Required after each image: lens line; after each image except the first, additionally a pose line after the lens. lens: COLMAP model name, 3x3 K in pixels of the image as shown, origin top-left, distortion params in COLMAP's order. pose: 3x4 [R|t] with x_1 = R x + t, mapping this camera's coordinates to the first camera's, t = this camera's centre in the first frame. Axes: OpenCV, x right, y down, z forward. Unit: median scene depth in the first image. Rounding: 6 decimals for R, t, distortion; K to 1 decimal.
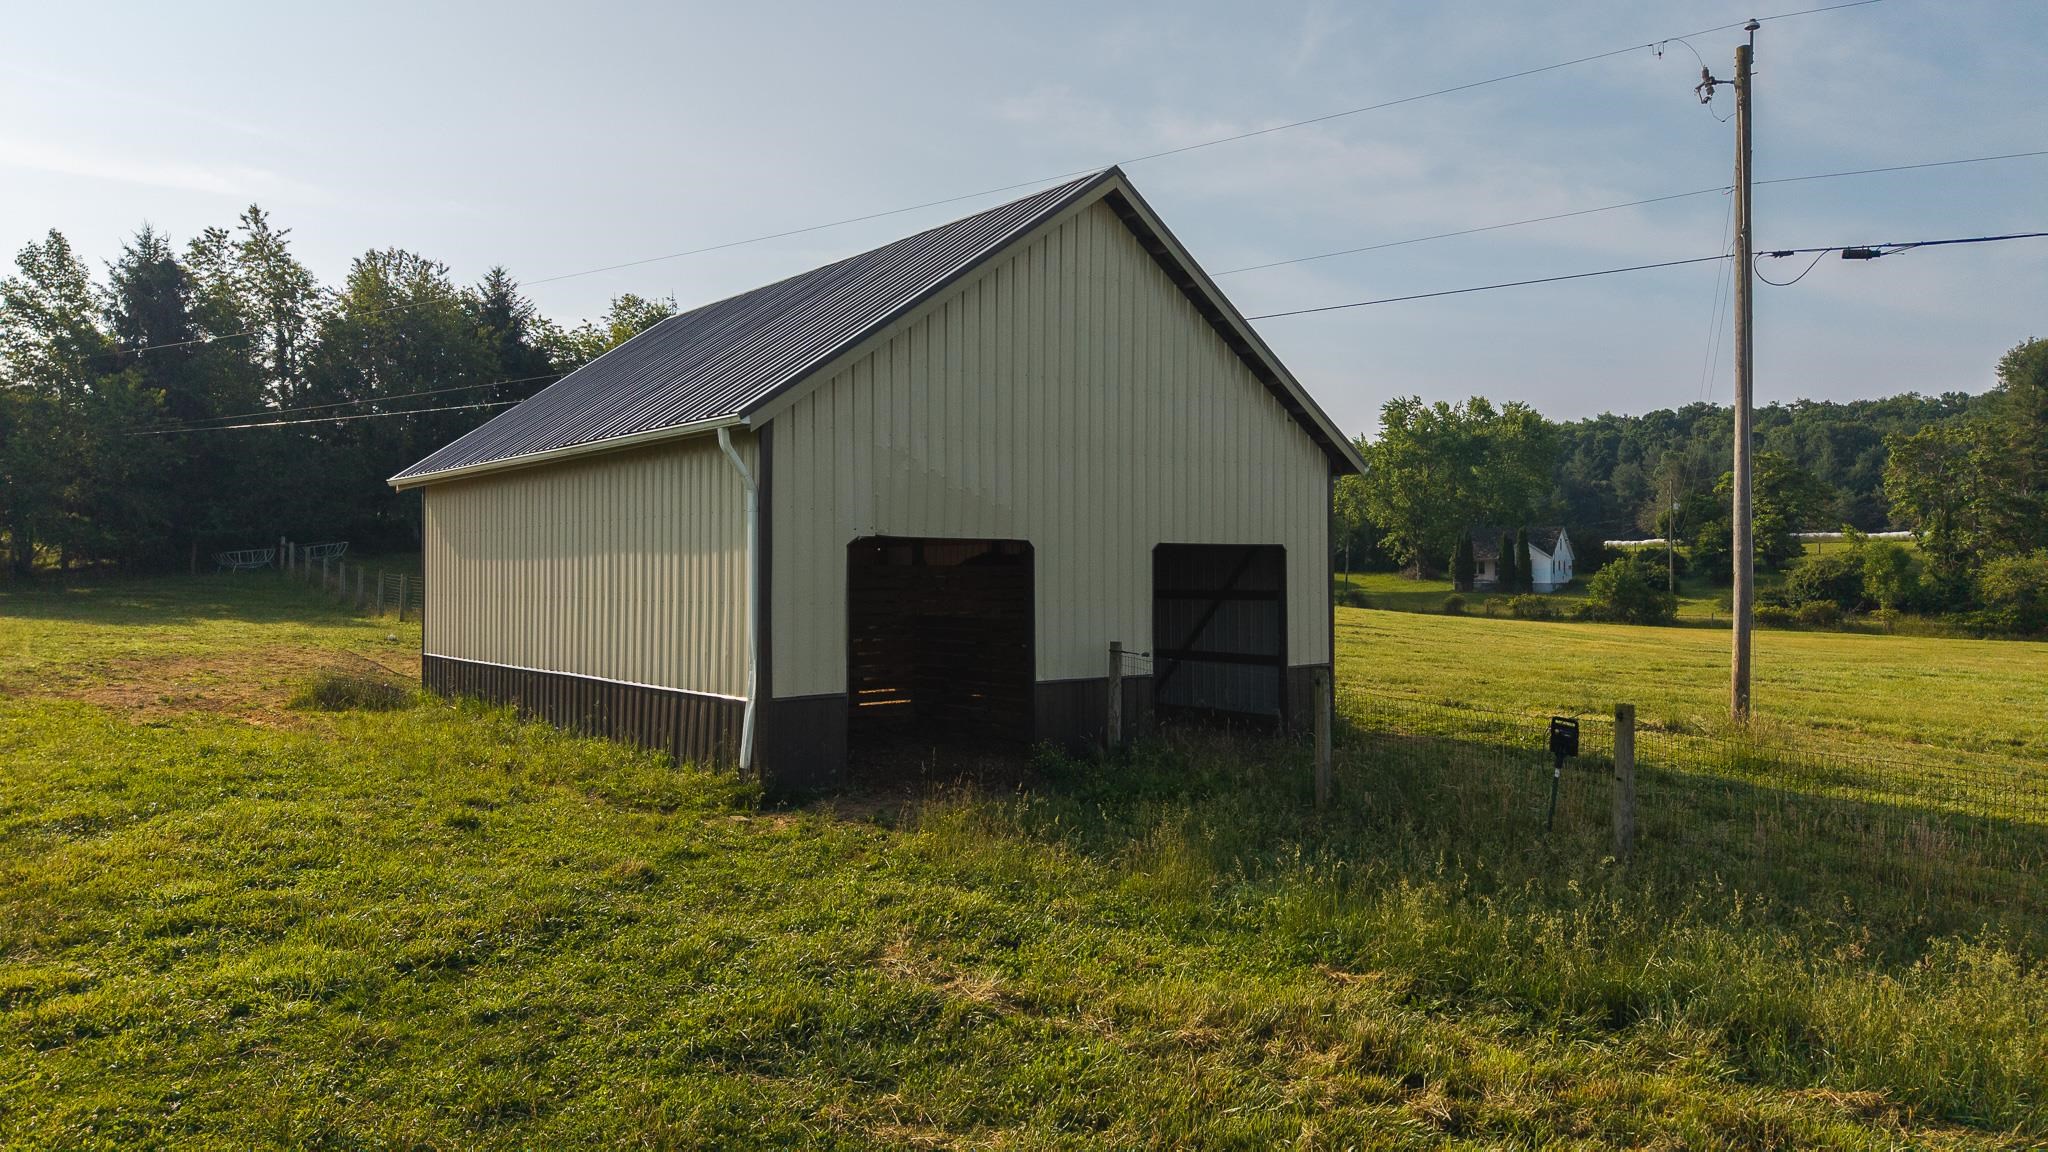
lens RADIAL K [[1378.3, 0, 1030.1], [0, 1378.3, 578.2], [0, 0, 1]] dist [0.007939, -0.001231]
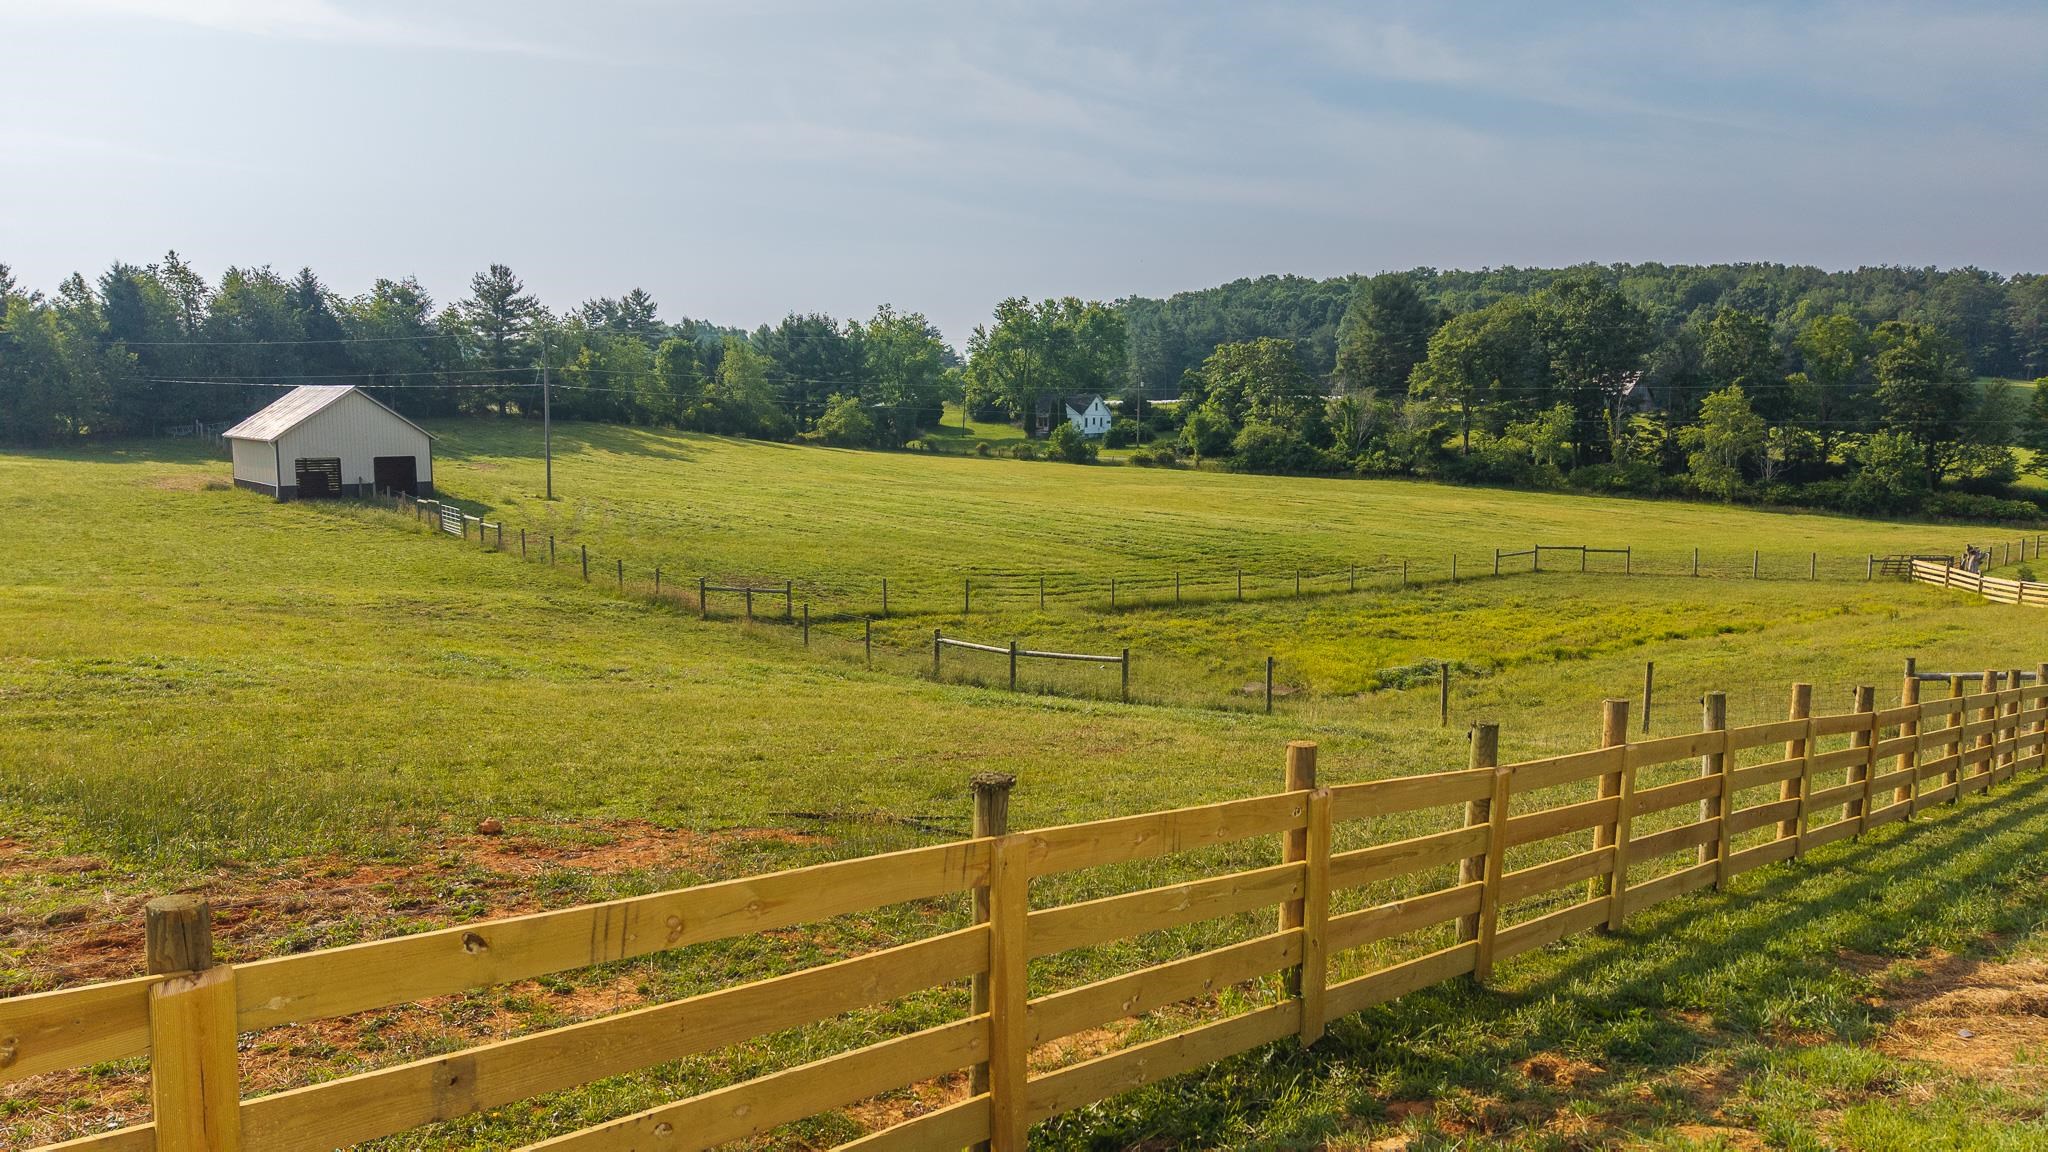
lens RADIAL K [[1378.3, 0, 1015.4], [0, 1378.3, 577.3], [0, 0, 1]] dist [0.007939, -0.001231]
pose [[0.999373, 0.003712, 0.035200, 0.574240], [-0.008102, 0.992073, 0.125405, -0.061543], [-0.034456, -0.125611, 0.991481, -1.054679]]
